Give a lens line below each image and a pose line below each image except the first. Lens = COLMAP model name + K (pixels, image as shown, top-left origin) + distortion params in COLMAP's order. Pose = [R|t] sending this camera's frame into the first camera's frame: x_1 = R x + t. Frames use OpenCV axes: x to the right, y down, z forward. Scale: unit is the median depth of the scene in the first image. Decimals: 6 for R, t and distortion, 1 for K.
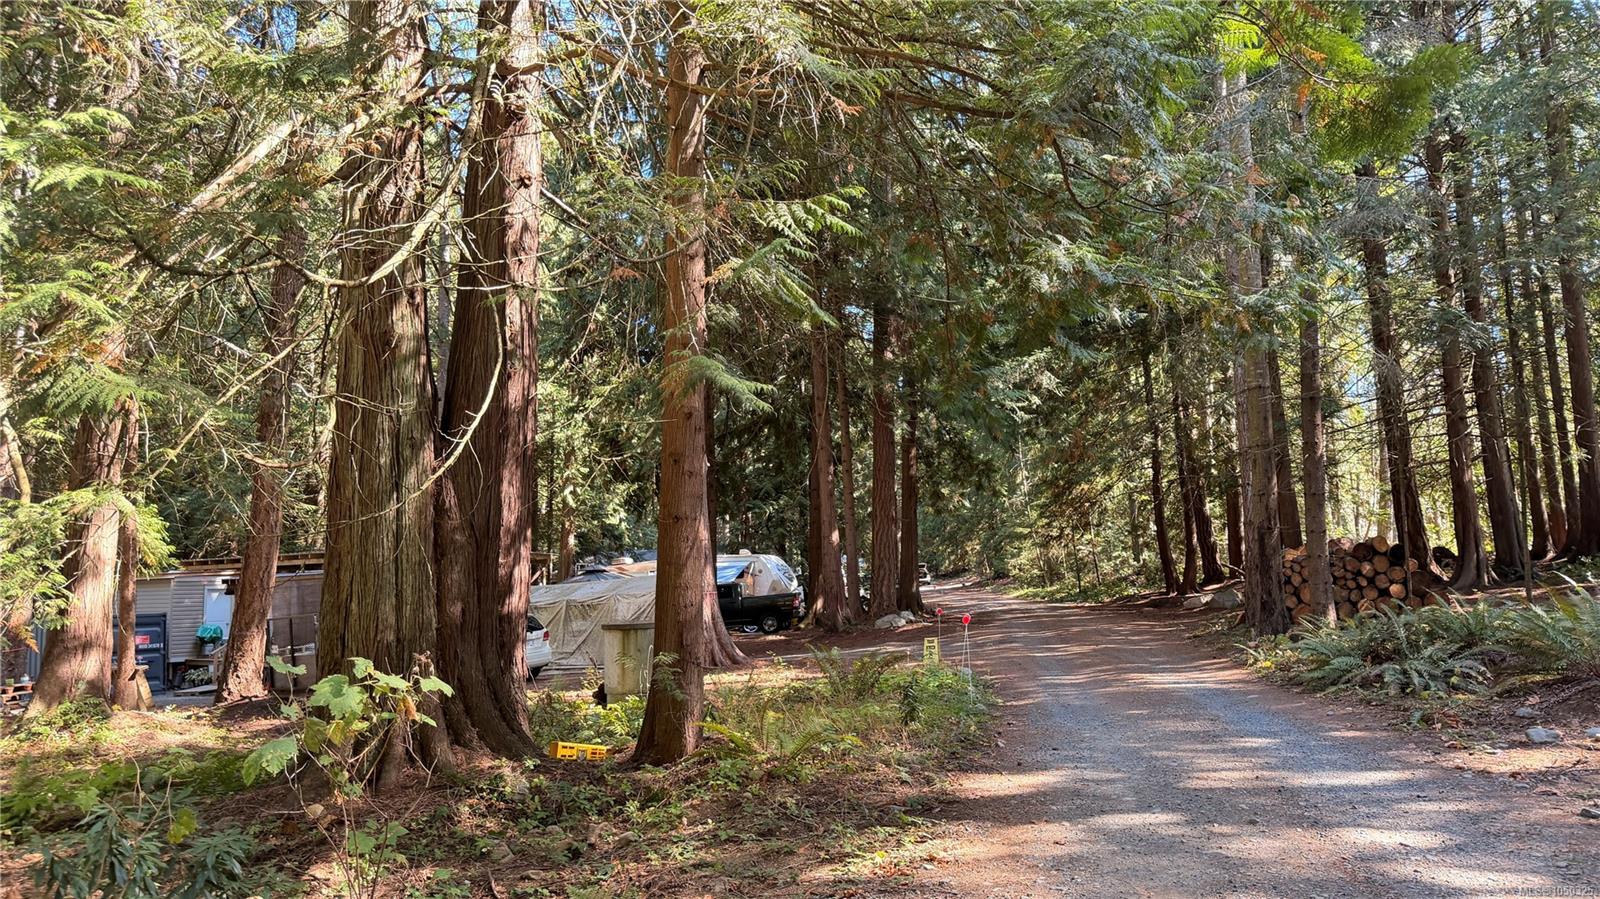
lens RADIAL K [[1099.2, 0, 800.0], [0, 1099.2, 449.5], [0, 0, 1]] dist [0.135954, -0.224075]
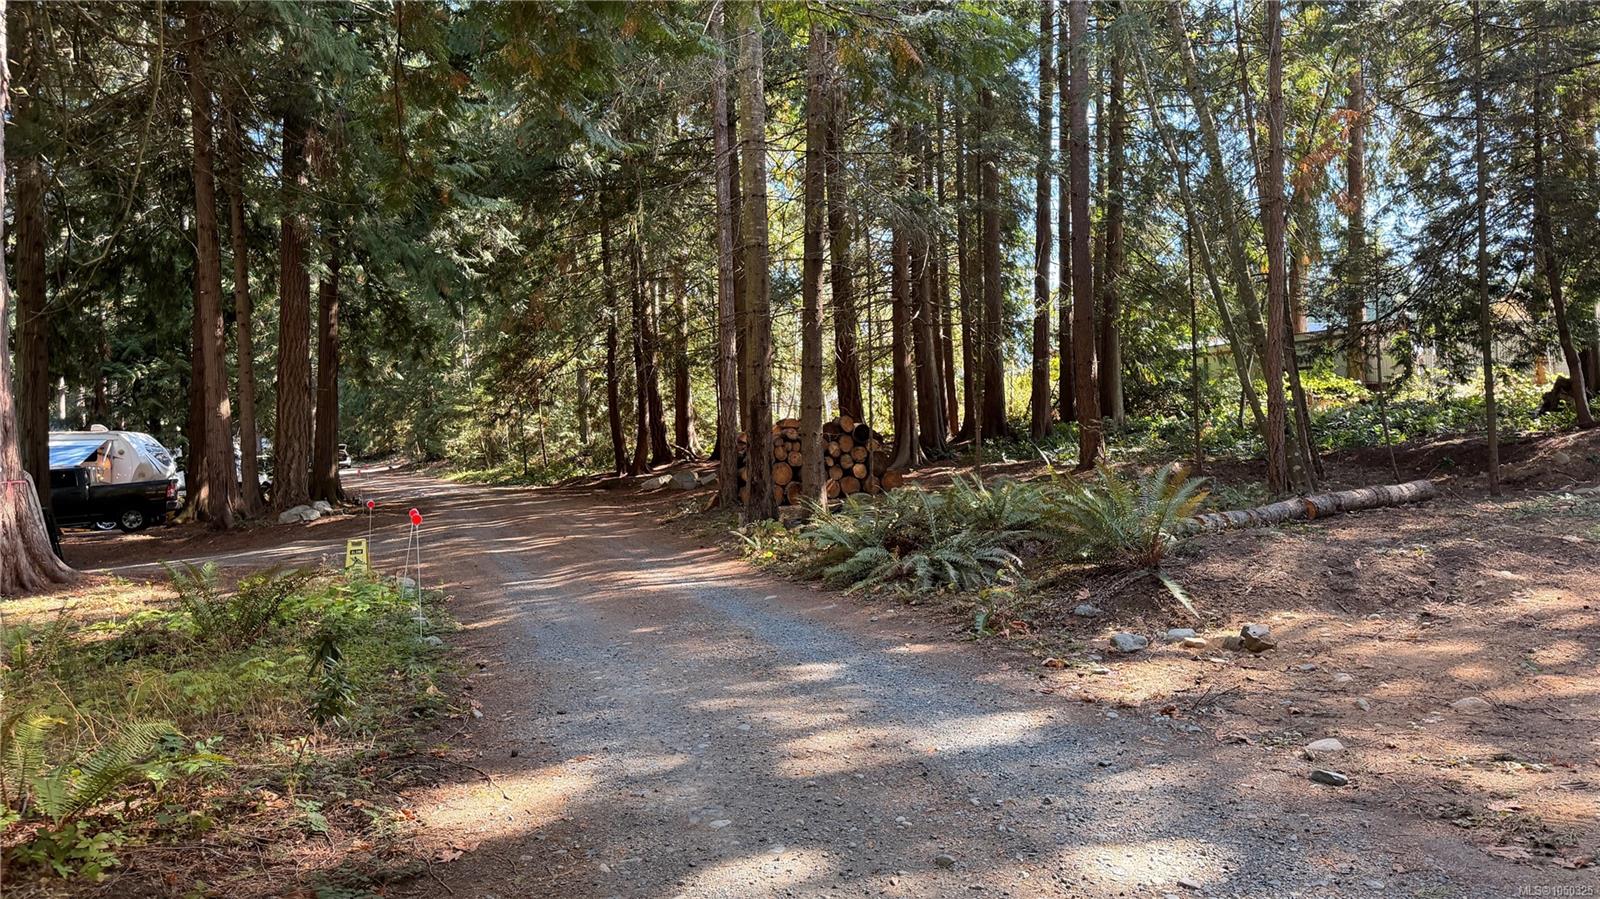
lens RADIAL K [[1115.9, 0, 806.0], [0, 1115.9, 446.7], [0, 0, 1]] dist [0.078002, -0.117943]
pose [[0.877194, 0.004884, 0.480112, 0.008765], [-0.054637, 0.994468, 0.089707, 0.011263], [-0.477018, -0.104922, 0.872608, 0.096106]]
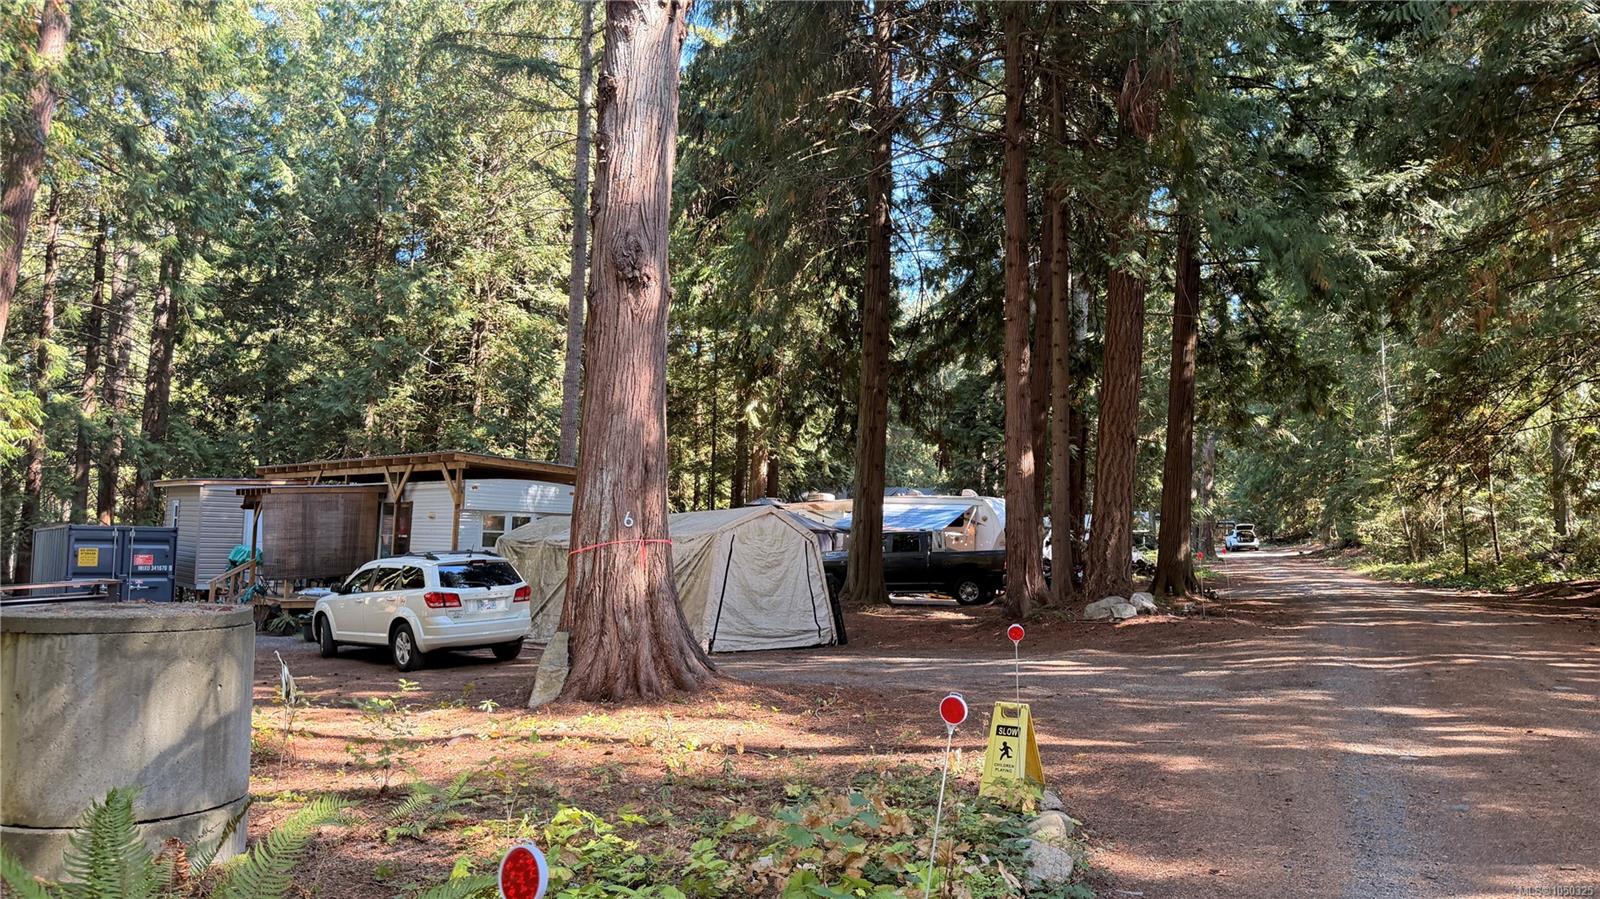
lens RADIAL K [[1152.5, 0, 800.0], [0, 1152.5, 449.5], [0, 0, 1]] dist [0.075329, -0.122016]
pose [[0.962668, 0.034353, -0.268498, 0.076450], [-0.020944, 0.998393, 0.052650, 0.037551], [0.269875, -0.045061, 0.961840, 0.324782]]
